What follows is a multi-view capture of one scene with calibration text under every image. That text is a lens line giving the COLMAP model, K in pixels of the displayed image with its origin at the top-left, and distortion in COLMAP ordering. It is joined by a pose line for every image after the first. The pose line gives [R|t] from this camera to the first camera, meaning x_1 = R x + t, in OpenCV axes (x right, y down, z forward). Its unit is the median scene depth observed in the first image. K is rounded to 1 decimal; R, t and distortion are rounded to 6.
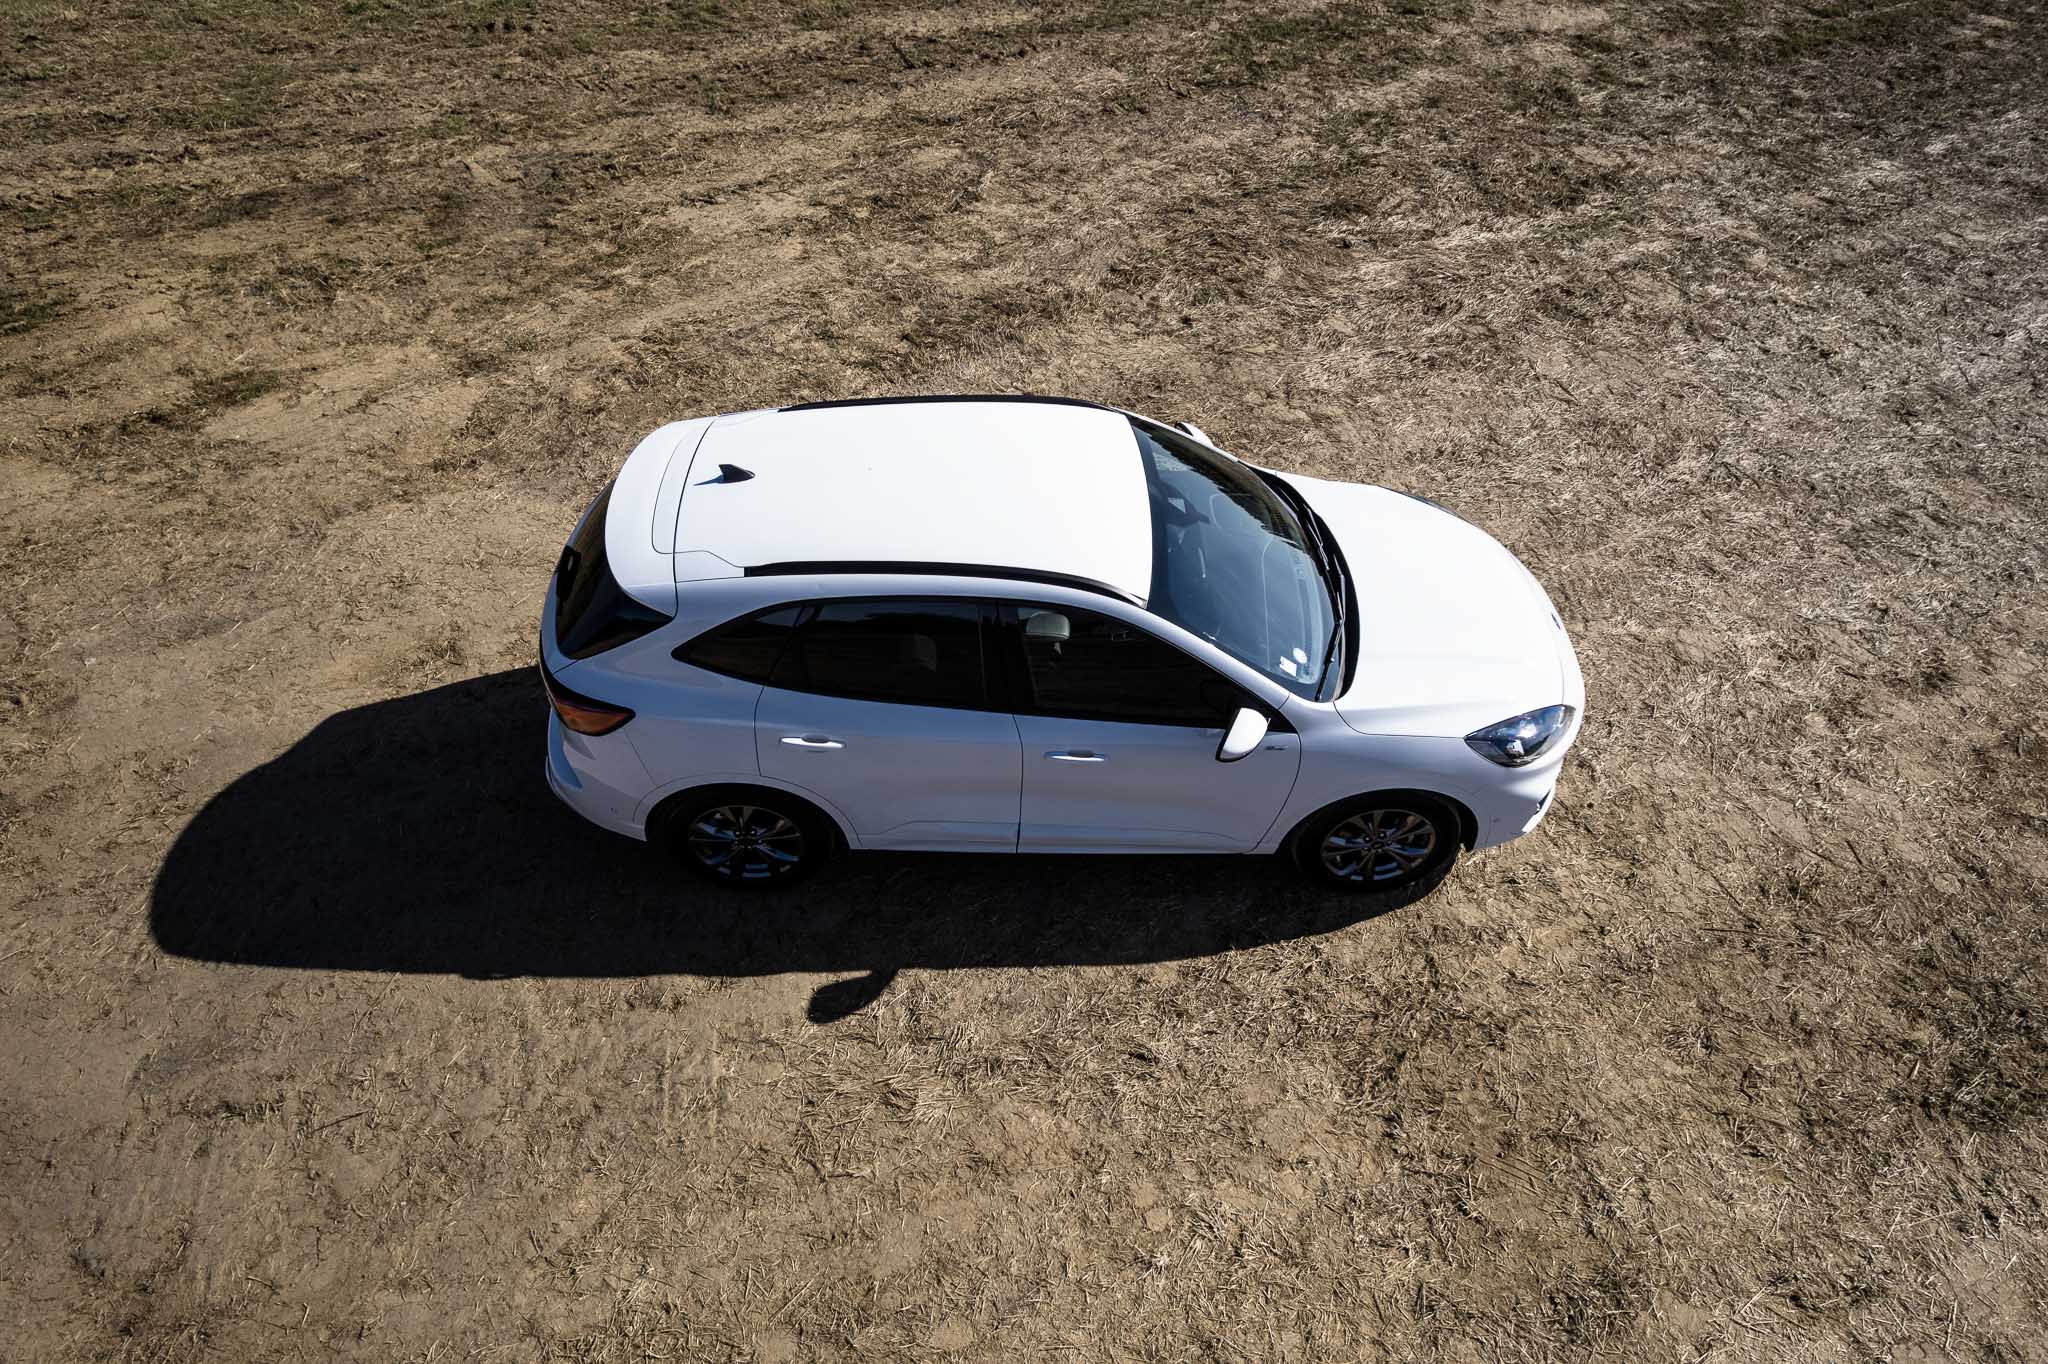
lens RADIAL K [[1317.0, 0, 1033.2], [0, 1317.0, 685.3], [0, 0, 1]] dist [-0.082458, 0.074253]
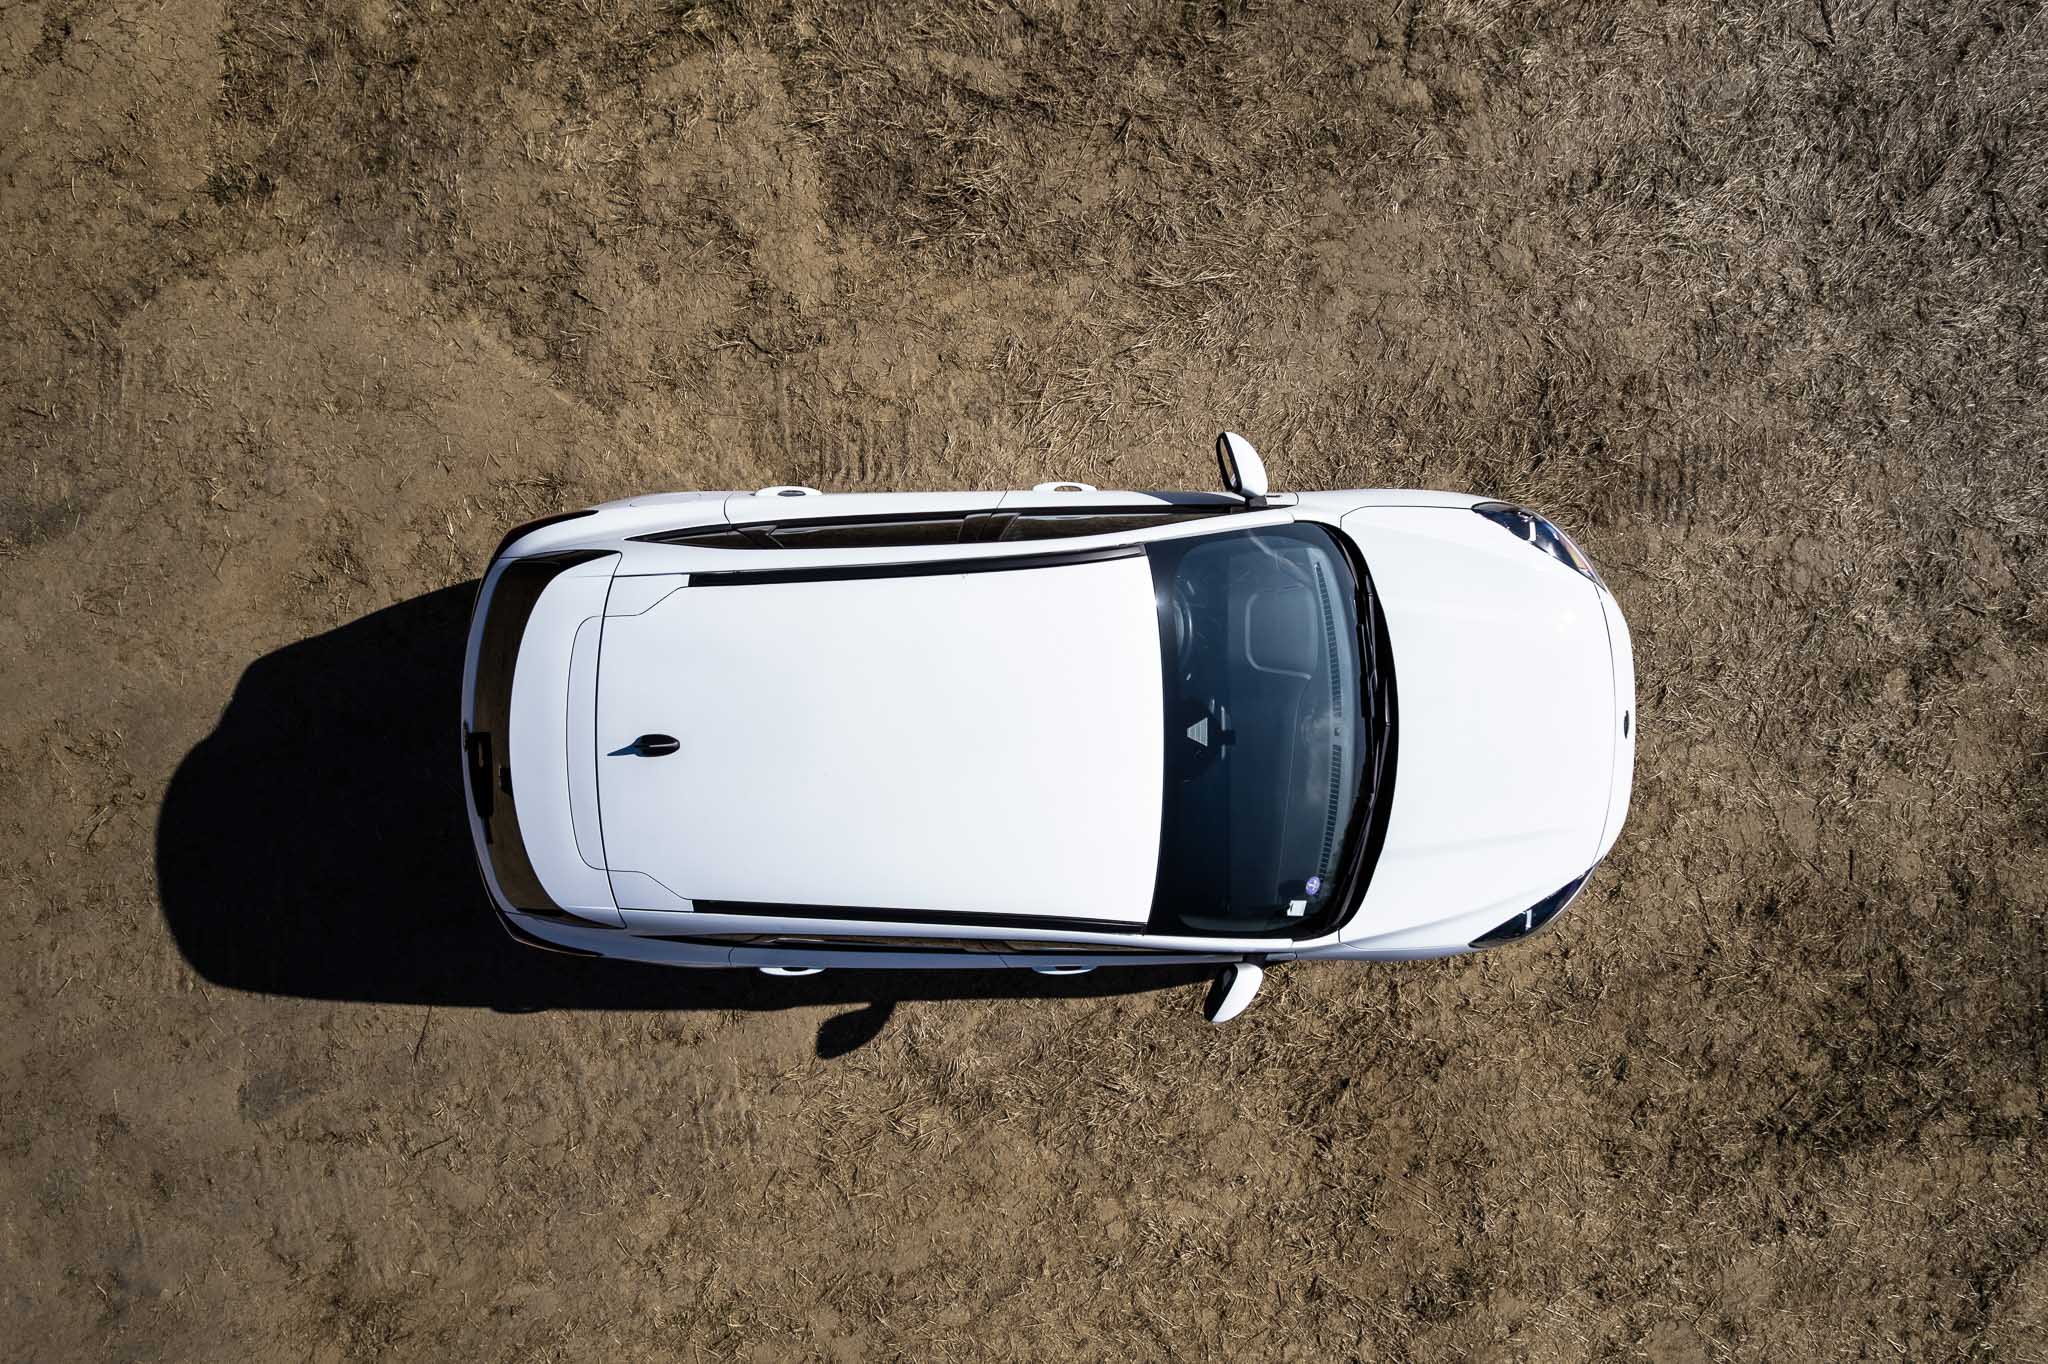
lens RADIAL K [[1317.0, 0, 1033.1], [0, 1317.0, 680.6], [0, 0, 1]] dist [-0.082458, 0.074253]
pose [[0.999854, 0.017102, 0.000599, 0.005290], [-0.012241, 0.690380, 0.723343, -0.778950], [0.011957, -0.723244, 0.690489, 0.471100]]
